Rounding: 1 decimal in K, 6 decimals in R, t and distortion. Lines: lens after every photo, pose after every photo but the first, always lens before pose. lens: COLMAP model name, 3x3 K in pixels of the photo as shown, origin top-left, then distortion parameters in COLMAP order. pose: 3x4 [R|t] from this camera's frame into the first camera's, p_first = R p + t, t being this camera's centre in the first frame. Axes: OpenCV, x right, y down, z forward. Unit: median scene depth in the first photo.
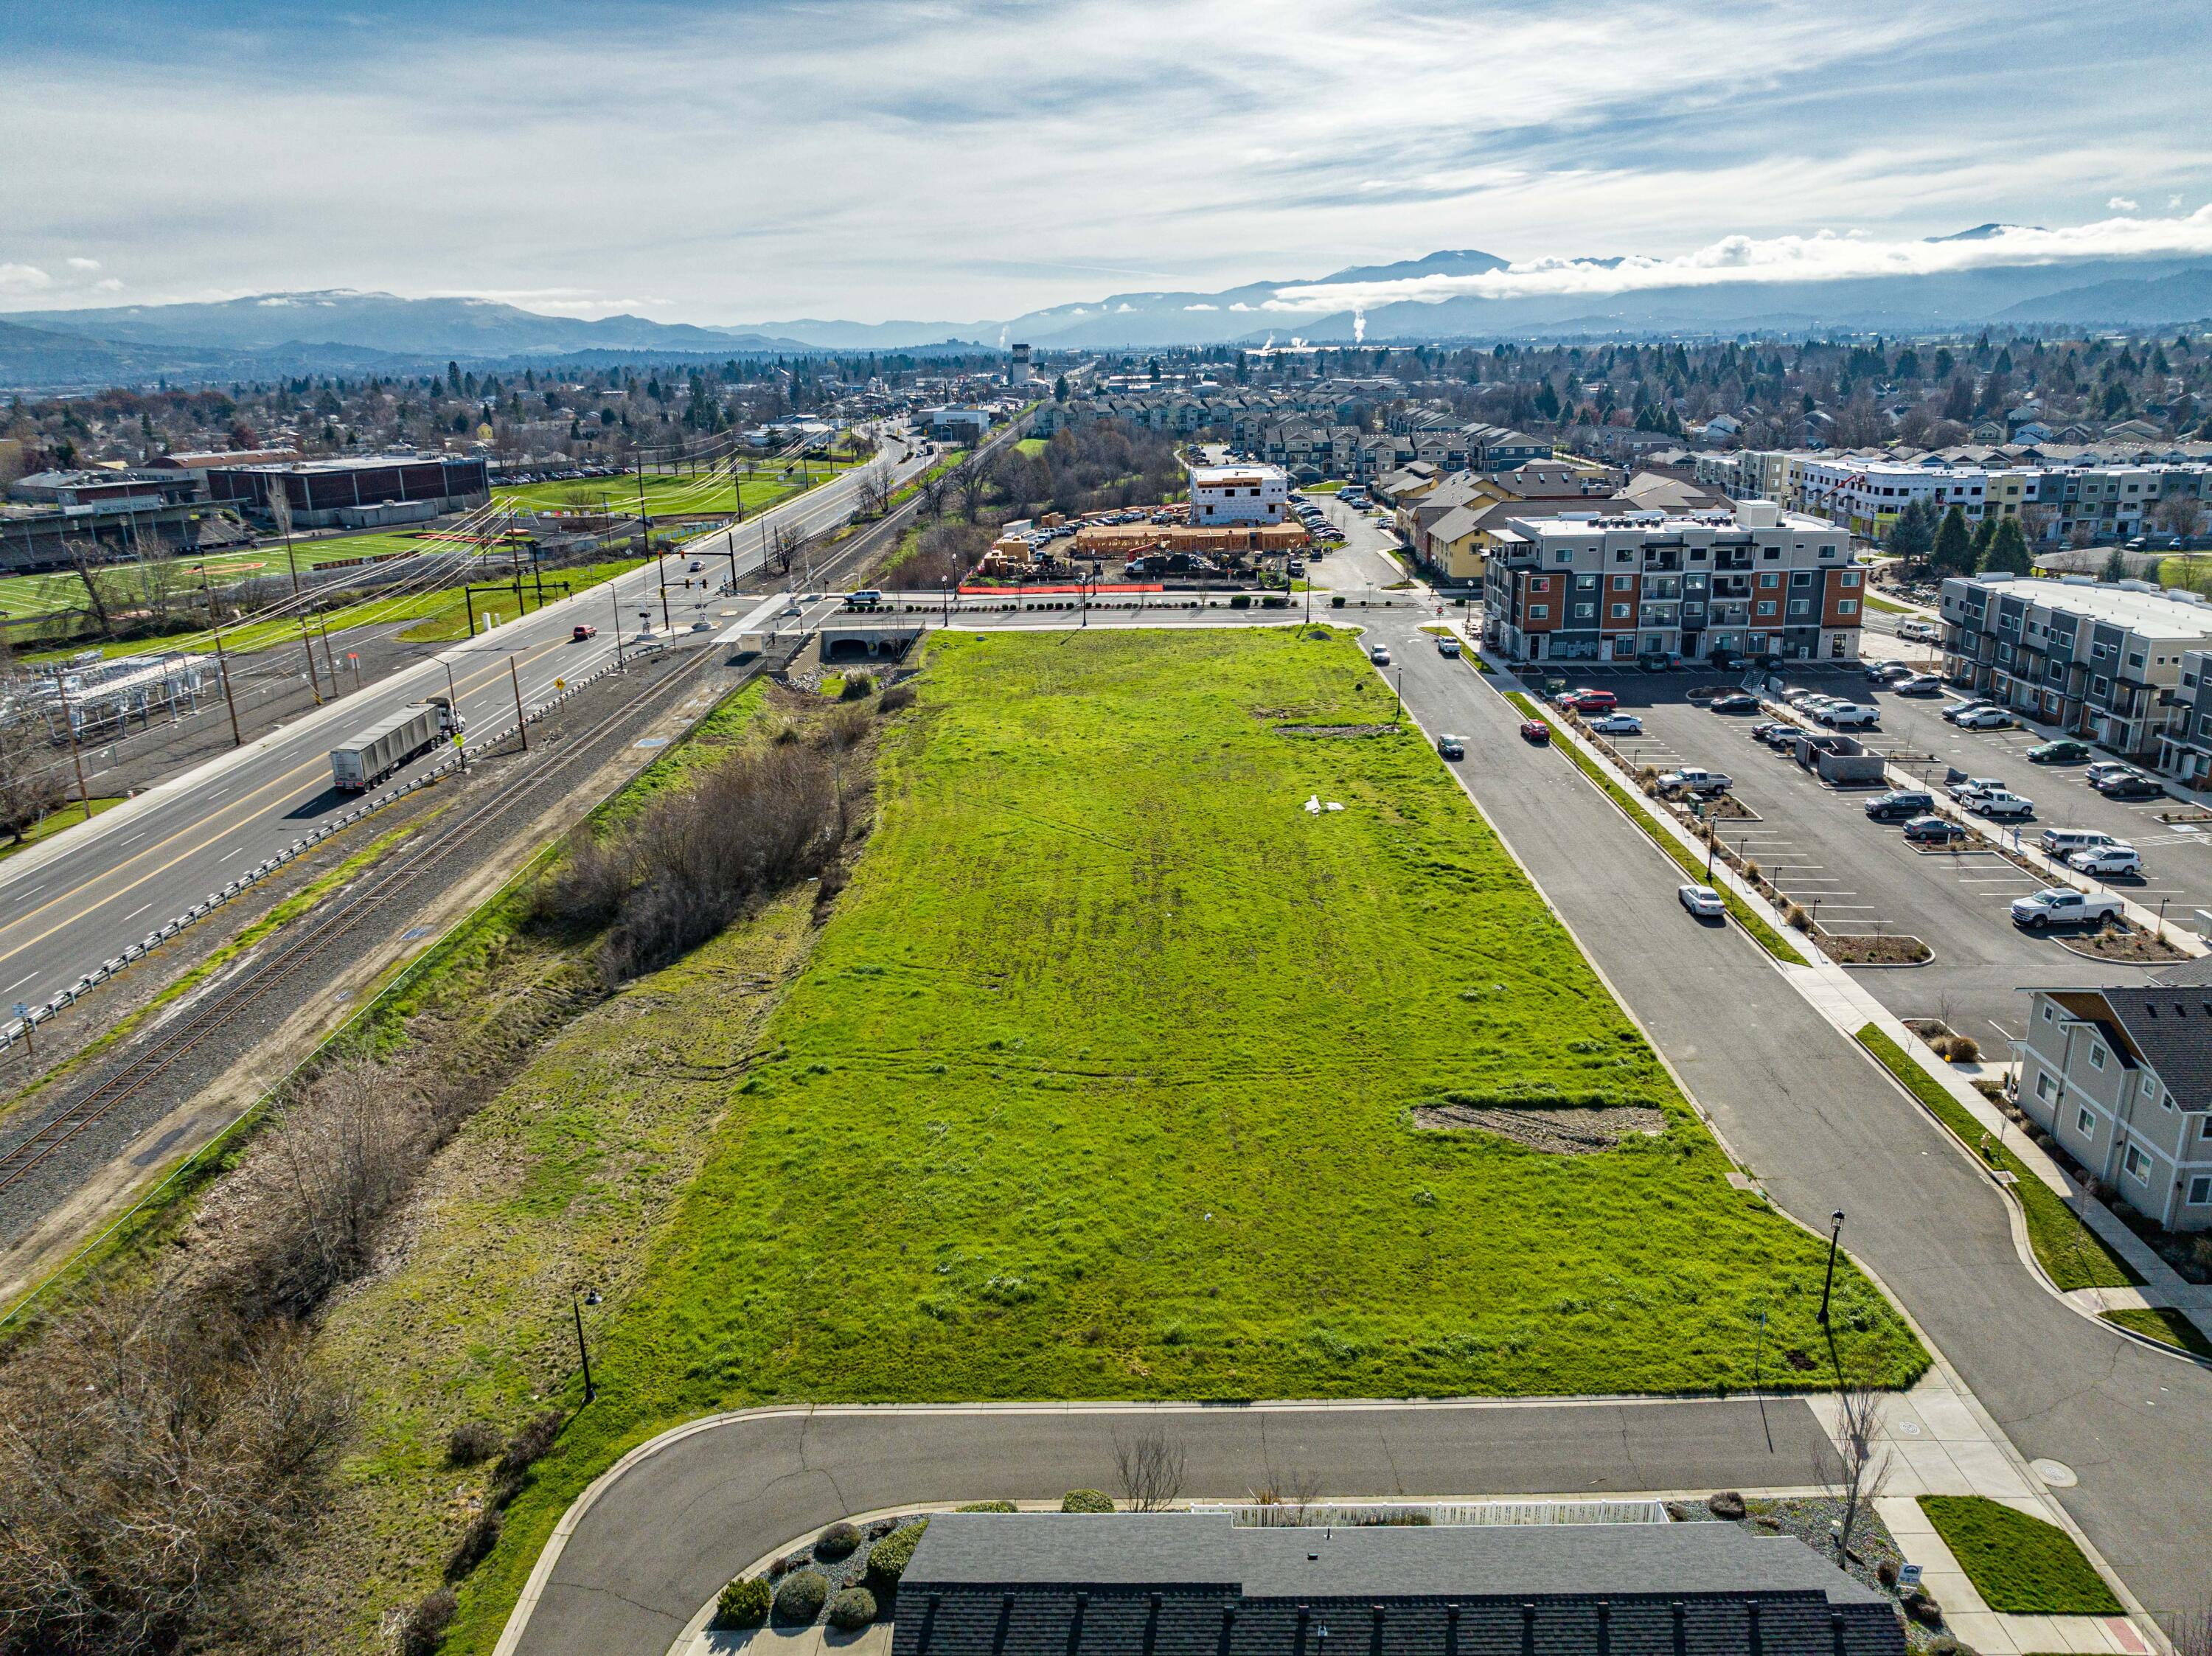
lens RADIAL K [[1550.2, 0, 1101.0], [0, 1550.2, 820.1], [0, 0, 1]] dist [-0.034081, 0.001138]
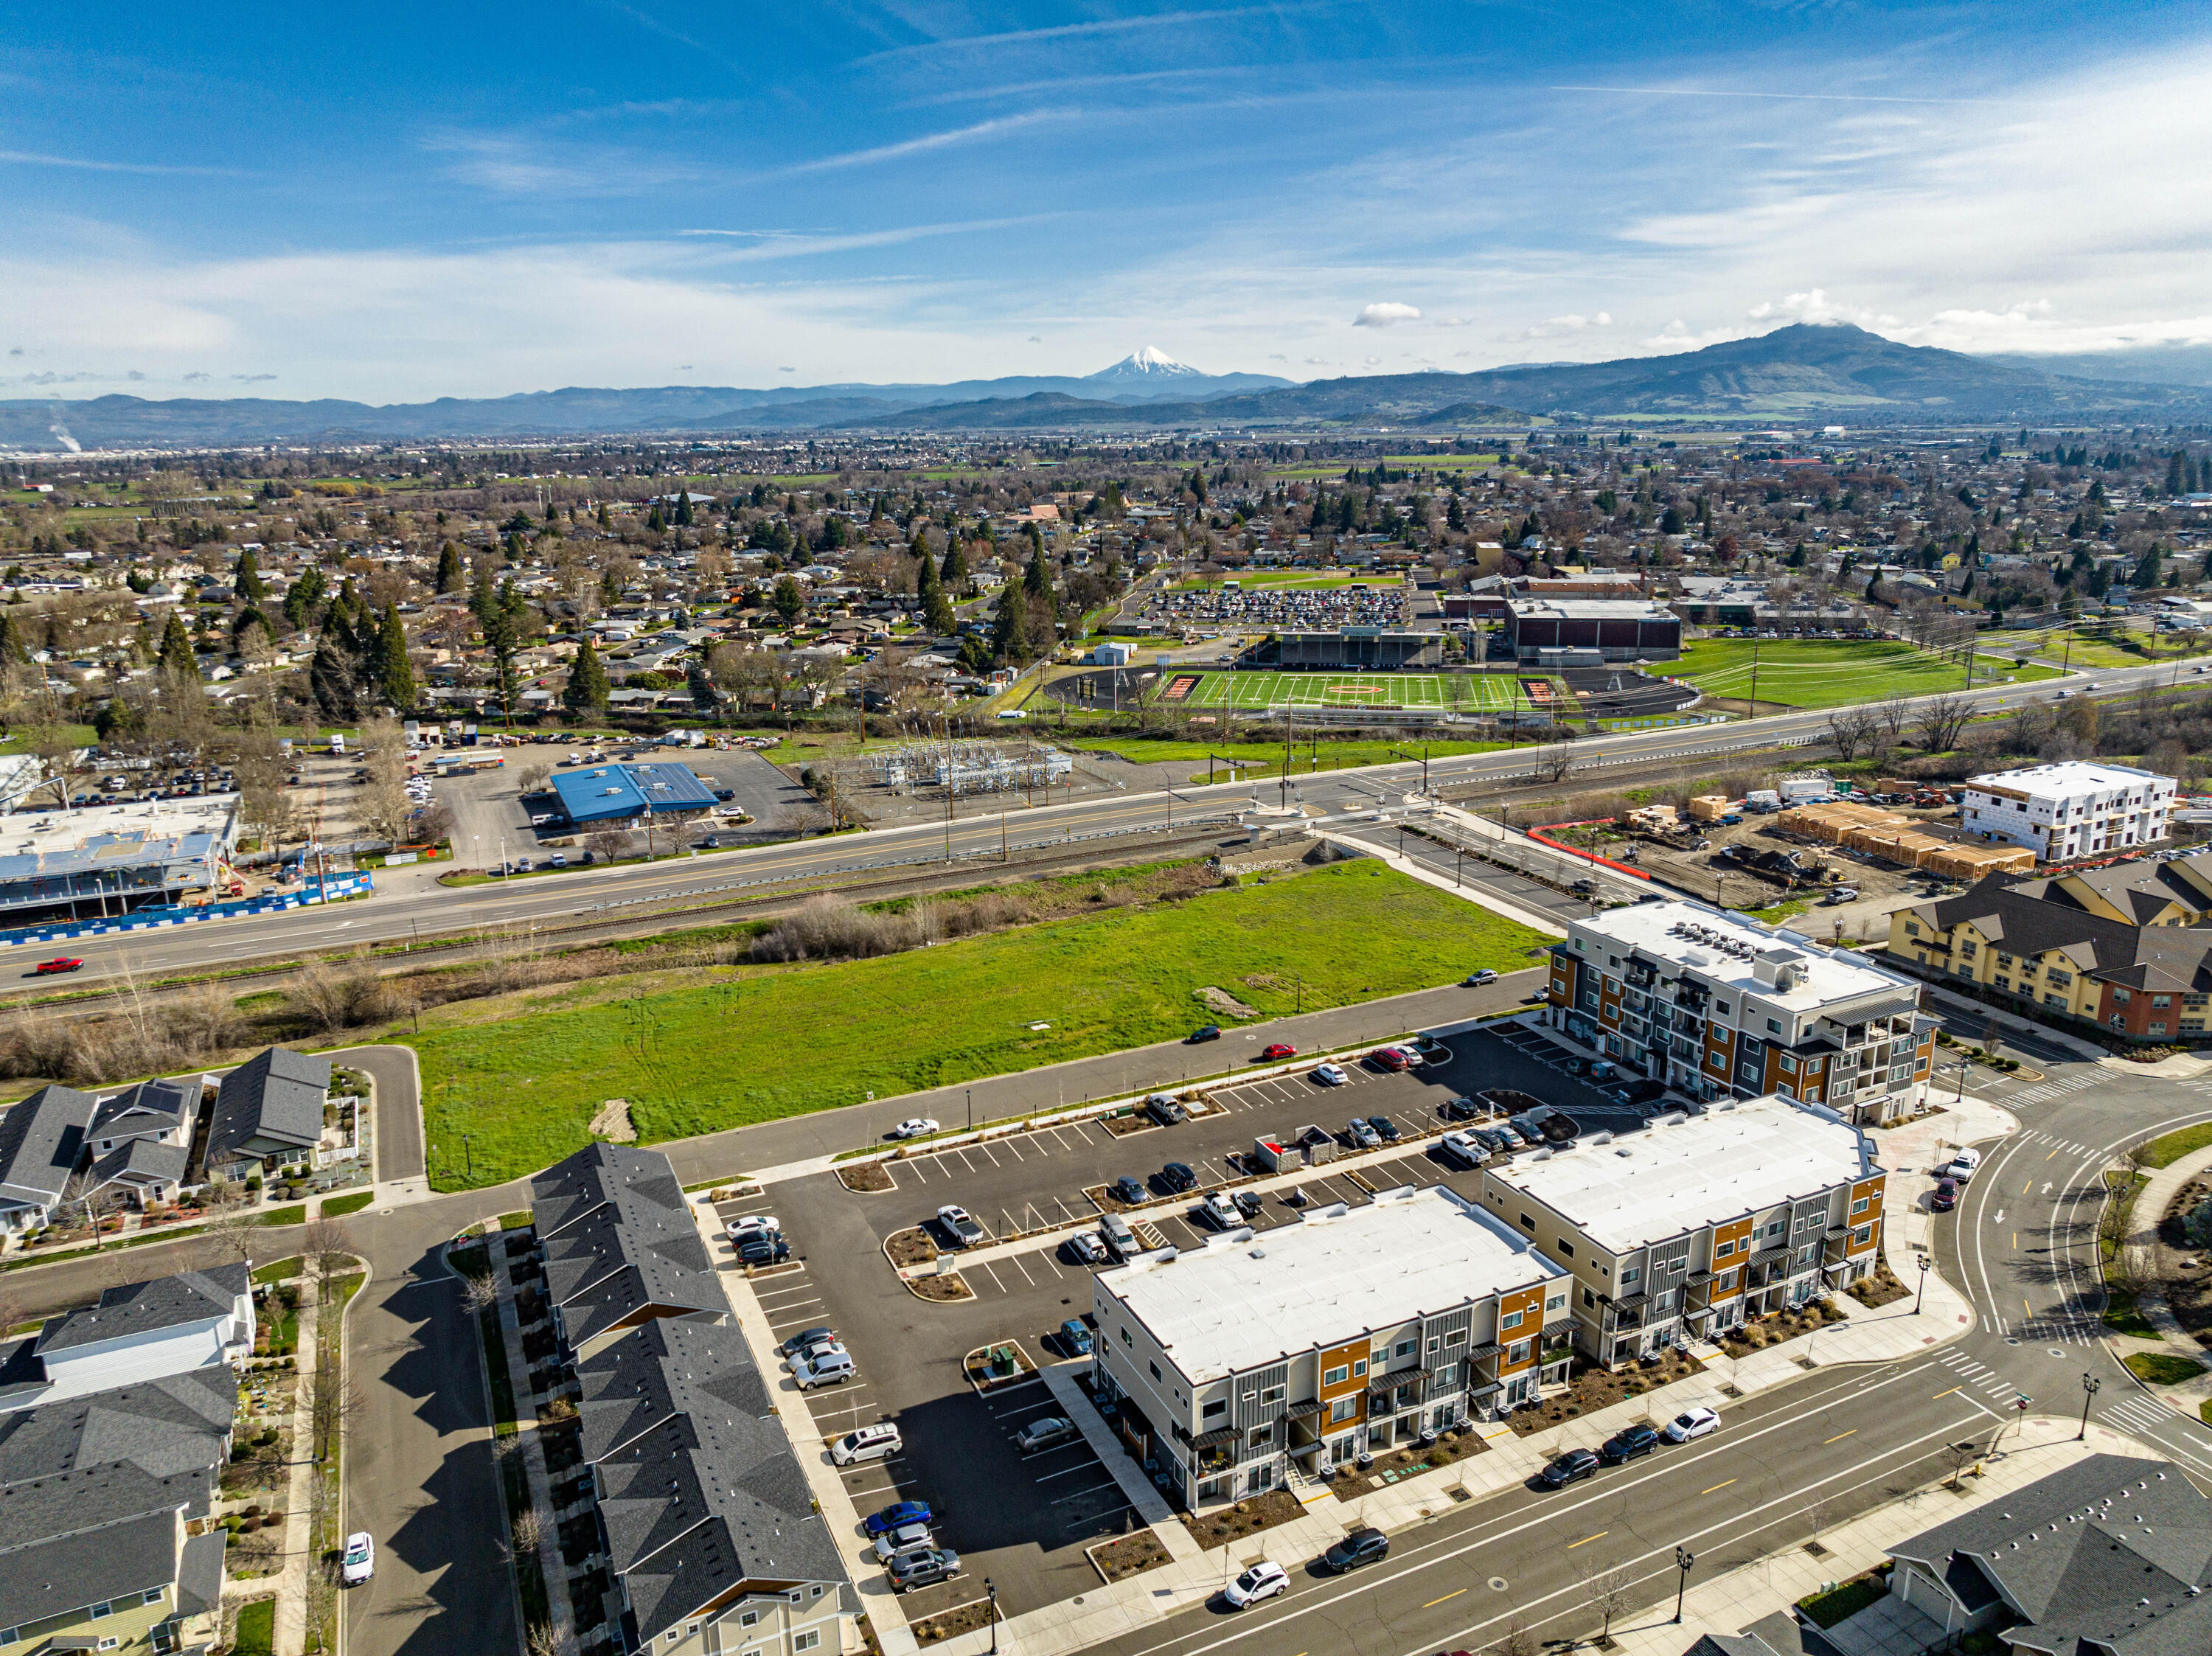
lens RADIAL K [[1545.1, 0, 1106.0], [0, 1545.1, 828.0], [0, 0, 1]] dist [-0.036163, 0.003209]
pose [[0.446188, 0.244624, -0.860857, 1.528687], [-0.255647, 0.956675, 0.139348, -0.453874], [0.857648, 0.157900, 0.489395, 0.251571]]
